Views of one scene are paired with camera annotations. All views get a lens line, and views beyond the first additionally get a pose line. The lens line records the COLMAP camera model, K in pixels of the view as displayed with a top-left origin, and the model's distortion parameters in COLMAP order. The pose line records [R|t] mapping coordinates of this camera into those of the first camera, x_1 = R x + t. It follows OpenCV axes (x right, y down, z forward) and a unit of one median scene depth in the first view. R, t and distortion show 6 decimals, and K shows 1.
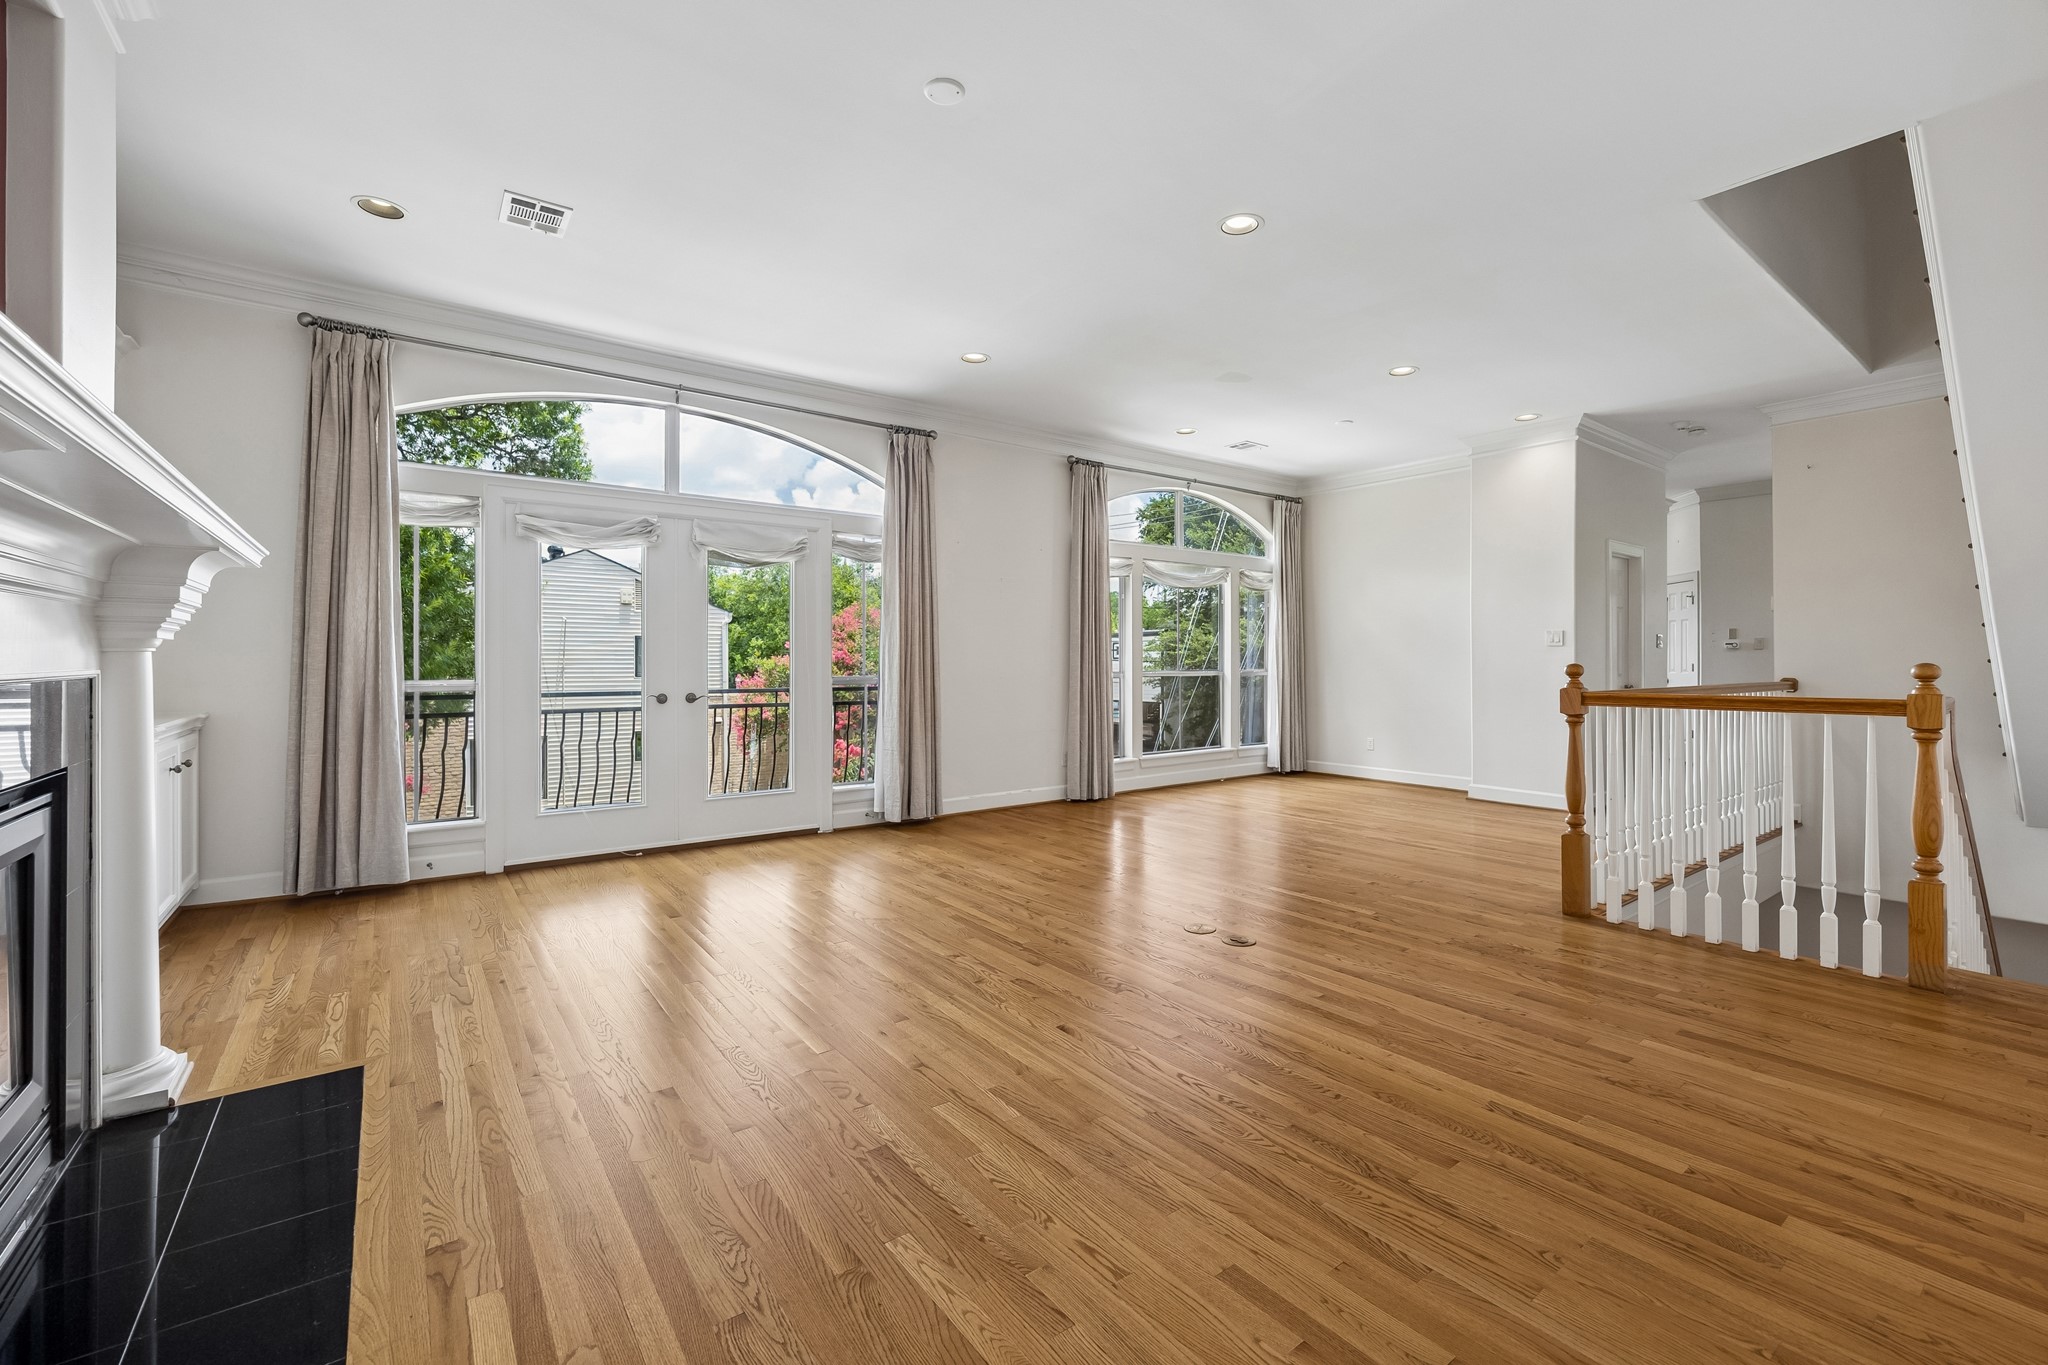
lens RADIAL K [[862.5, 0, 1068.6], [0, 862.5, 647.0], [0, 0, 1]] dist [-0.015051, 0.000894]
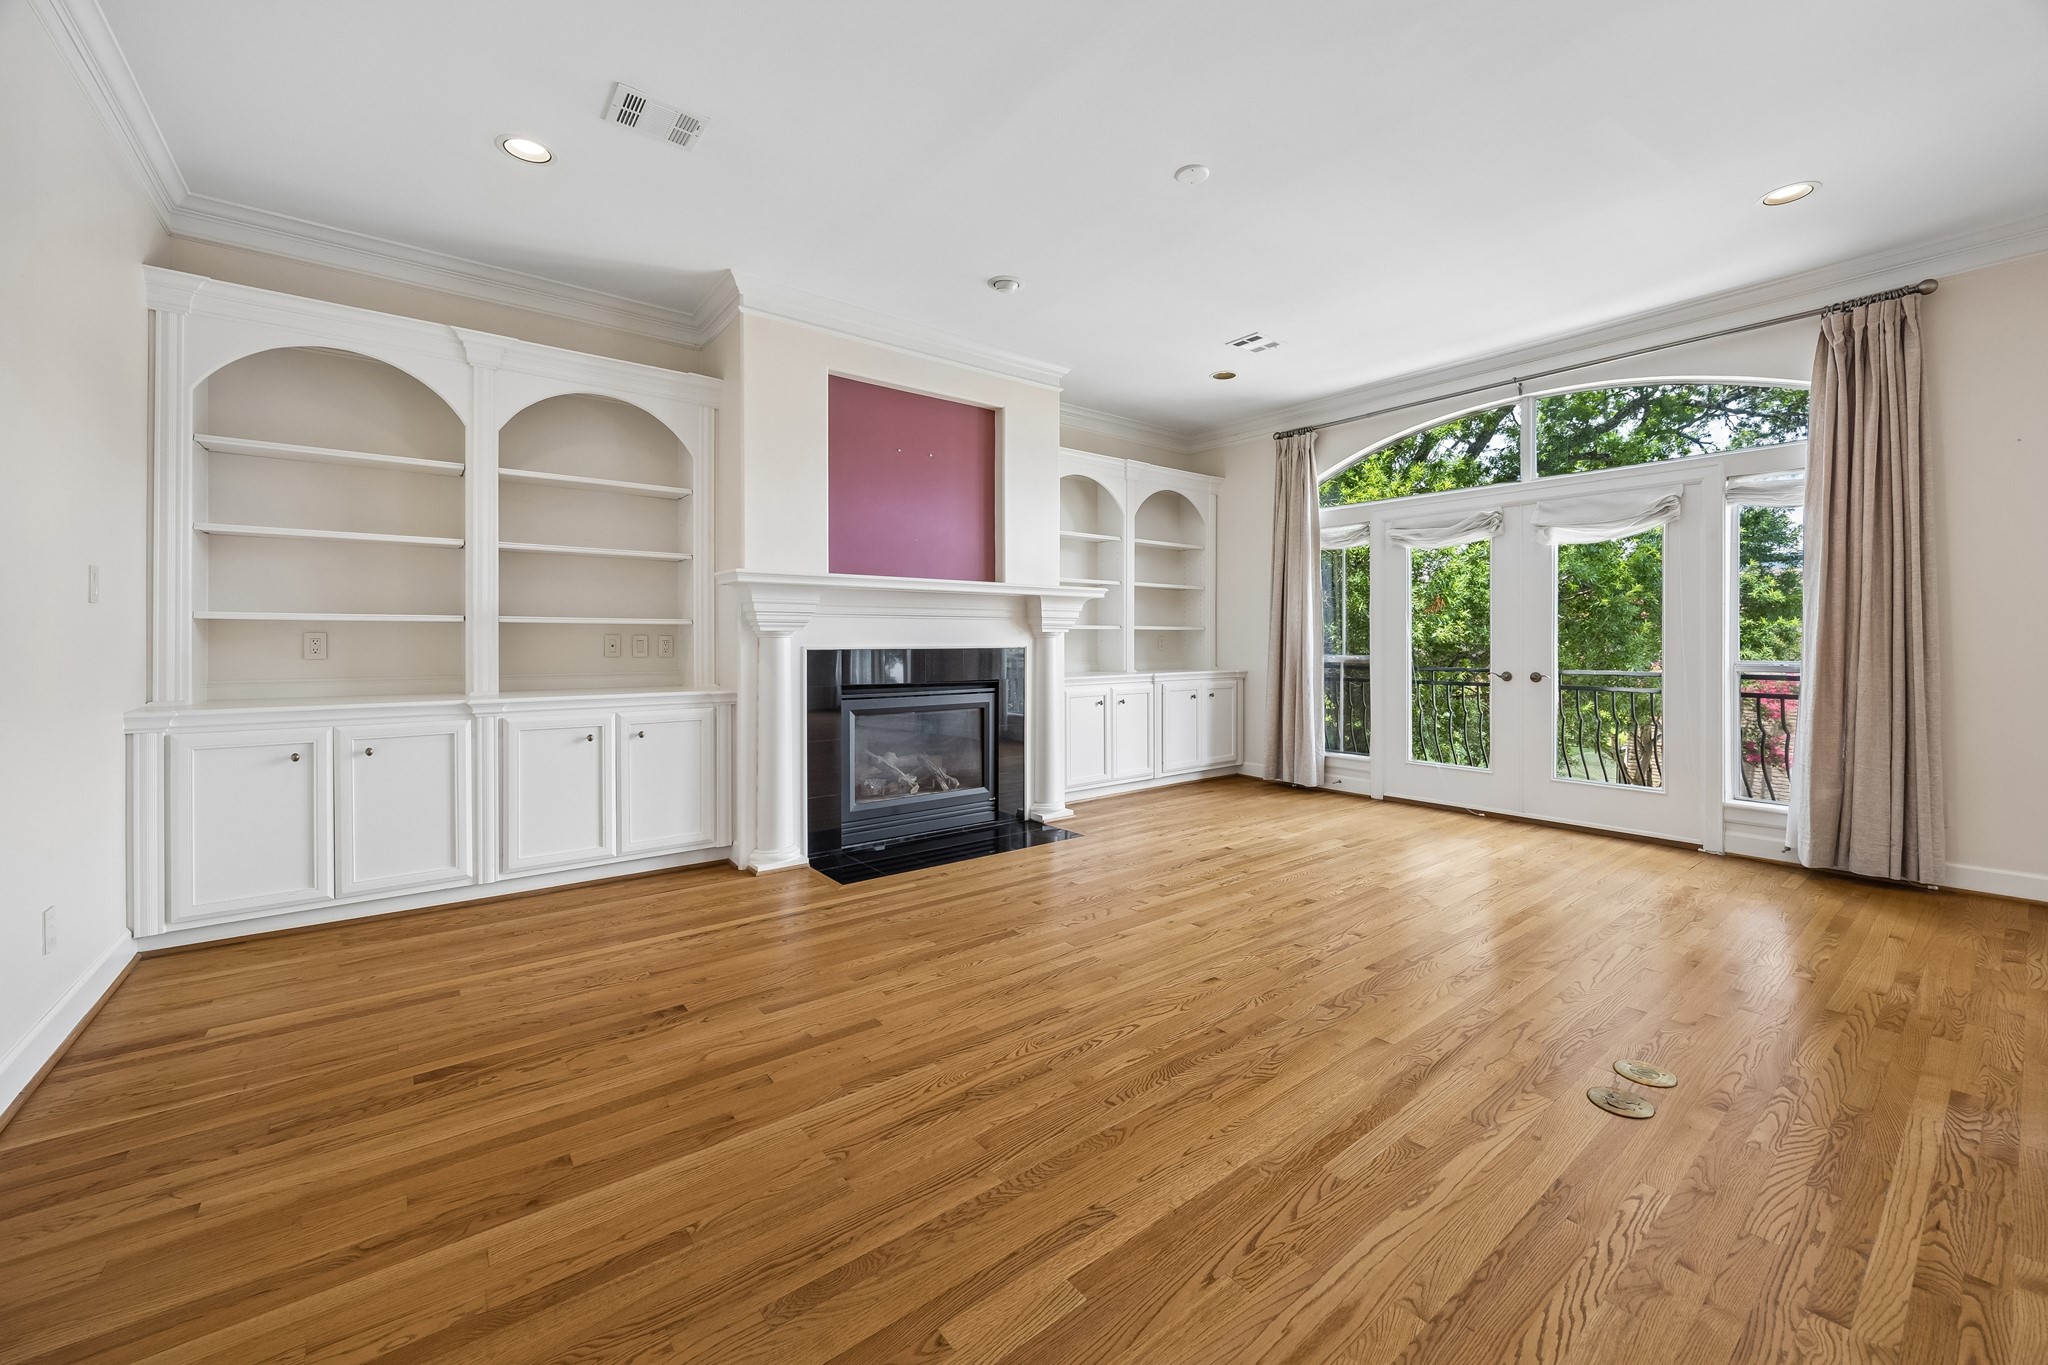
lens RADIAL K [[796.6, 0, 1022.5], [0, 796.6, 633.7], [0, 0, 1]] dist [-0.000716, 0.000007]
pose [[-0.003111, -0.008622, -0.999958, 0.859431], [0.019105, 0.999780, -0.008680, 0.006873], [0.999813, -0.019131, -0.002946, 0.654661]]
